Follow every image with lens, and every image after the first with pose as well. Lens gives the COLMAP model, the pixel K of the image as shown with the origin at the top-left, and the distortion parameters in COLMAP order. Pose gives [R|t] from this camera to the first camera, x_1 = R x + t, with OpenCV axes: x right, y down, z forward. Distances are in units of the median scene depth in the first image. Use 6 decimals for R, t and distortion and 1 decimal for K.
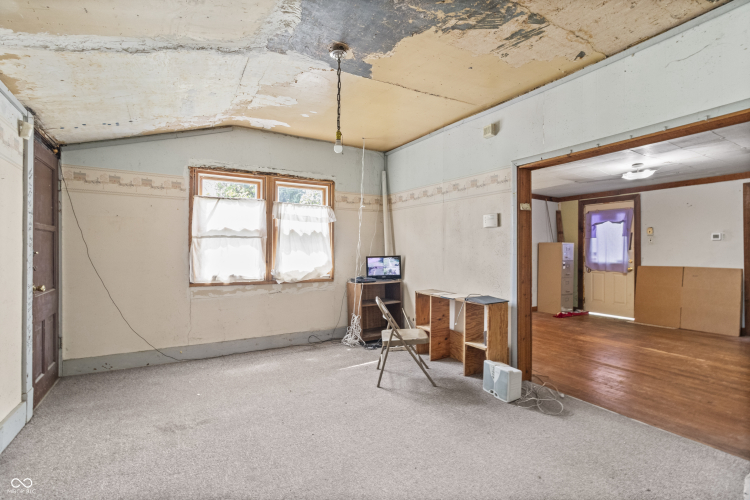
lens RADIAL K [[345.7, 0, 374.3], [0, 345.7, 248.9], [0, 0, 1]] dist [0.002731, -0.000987]
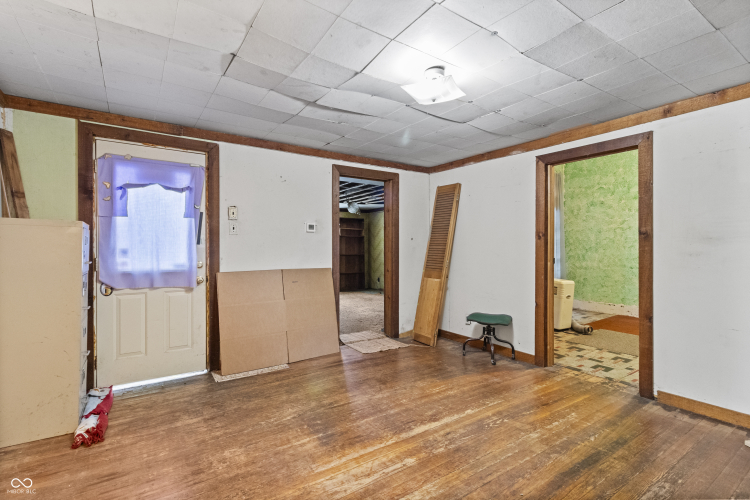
lens RADIAL K [[345.7, 0, 365.8], [0, 345.7, 248.9], [0, 0, 1]] dist [0.002731, -0.000987]
pose [[-0.052593, -0.005572, 0.998600, 0.183575], [-0.006368, 0.999966, 0.005244, 0.006022], [-0.998596, -0.006083, -0.052627, 0.756069]]
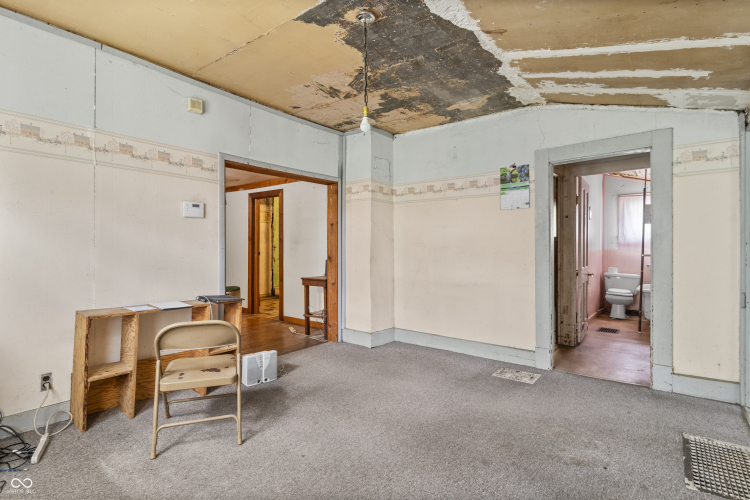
lens RADIAL K [[359.1, 0, 371.4], [0, 359.1, 250.7], [0, 0, 1]] dist [-0.010755, 0.000395]
pose [[-0.366853, -0.013769, 0.930177, -0.353497], [-0.006730, 0.999904, 0.012147, 0.003382], [-0.930255, -0.001804, -0.366910, 0.492536]]
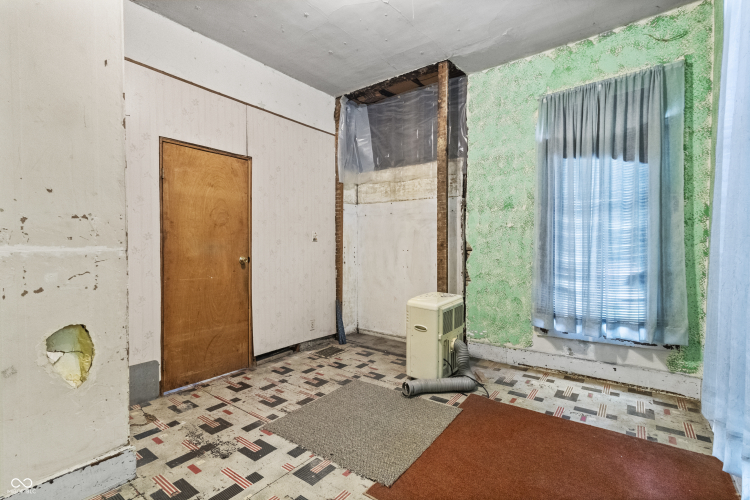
lens RADIAL K [[345.7, 0, 375.5], [0, 345.7, 253.7], [0, 0, 1]] dist [0.002731, -0.000987]
pose [[0.925654, -0.014046, 0.378110, 0.720023], [0.004143, 0.999627, 0.026992, 0.002156], [-0.378348, -0.023419, 0.925367, -0.174054]]
